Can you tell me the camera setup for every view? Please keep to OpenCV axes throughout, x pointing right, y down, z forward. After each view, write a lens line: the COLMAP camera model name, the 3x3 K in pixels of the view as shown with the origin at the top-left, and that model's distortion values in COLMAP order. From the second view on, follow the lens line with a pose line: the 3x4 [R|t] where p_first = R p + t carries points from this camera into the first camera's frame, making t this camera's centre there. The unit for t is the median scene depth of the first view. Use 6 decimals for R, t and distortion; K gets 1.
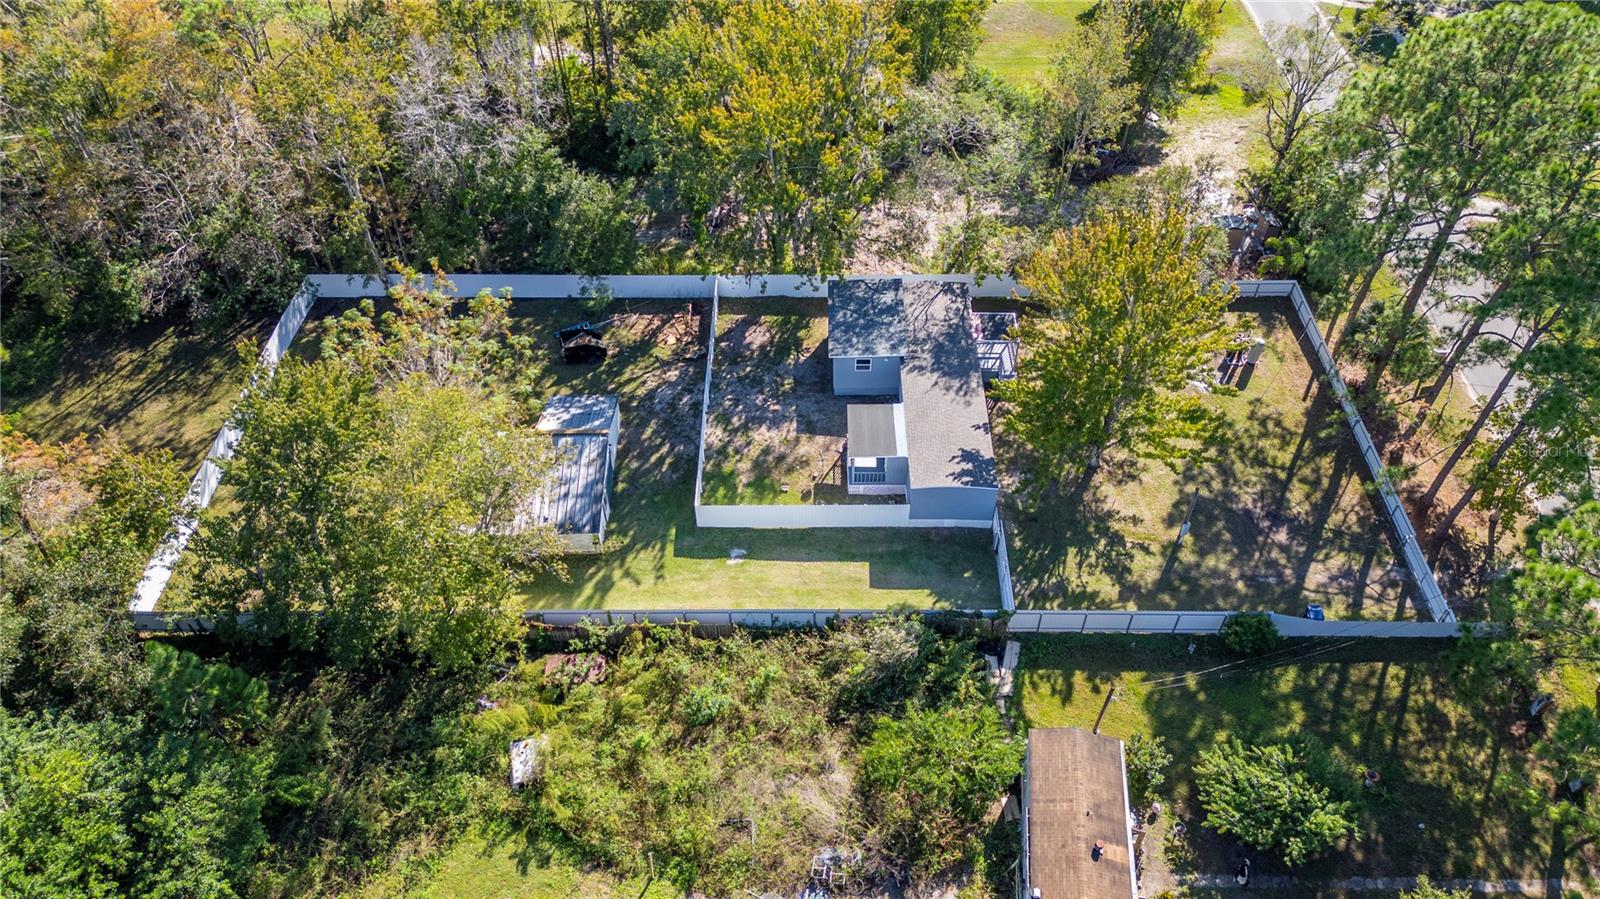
lens RADIAL K [[1113.0, 0, 800.0], [0, 1113.0, 449.5], [0, 0, 1]] dist [0.077499, -0.067182]
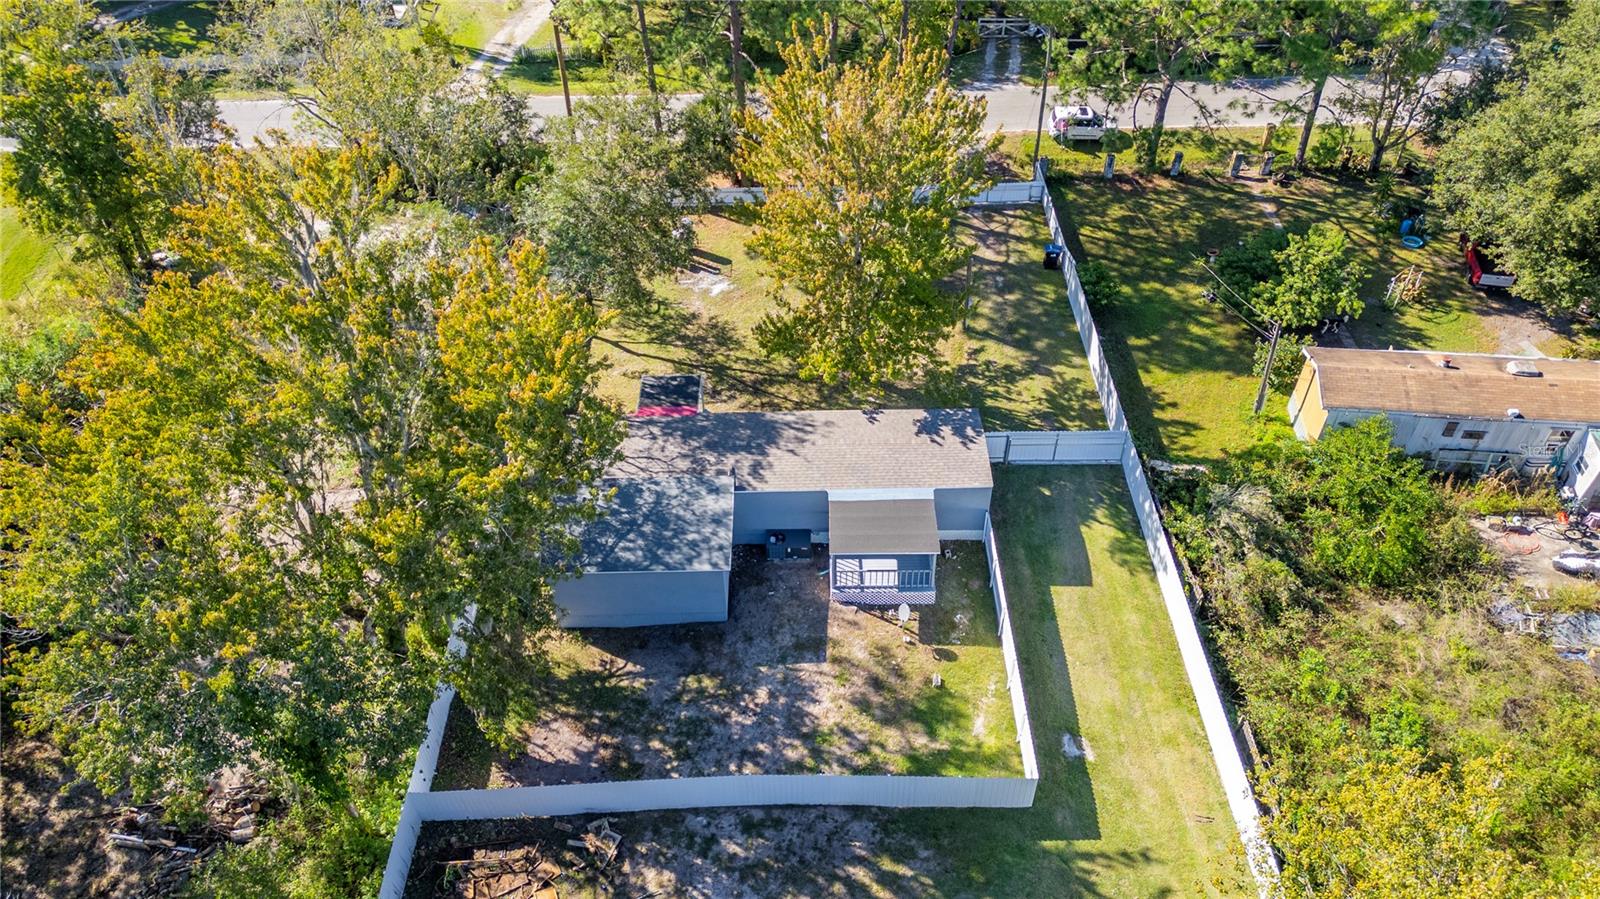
lens RADIAL K [[1113.0, 0, 800.0], [0, 1113.0, 449.5], [0, 0, 1]] dist [0.077499, -0.067182]
pose [[-0.017062, -0.683253, 0.729982, -0.384505], [0.740229, 0.482160, 0.468596, -0.381784], [-0.672138, 0.548349, 0.497537, 0.652207]]
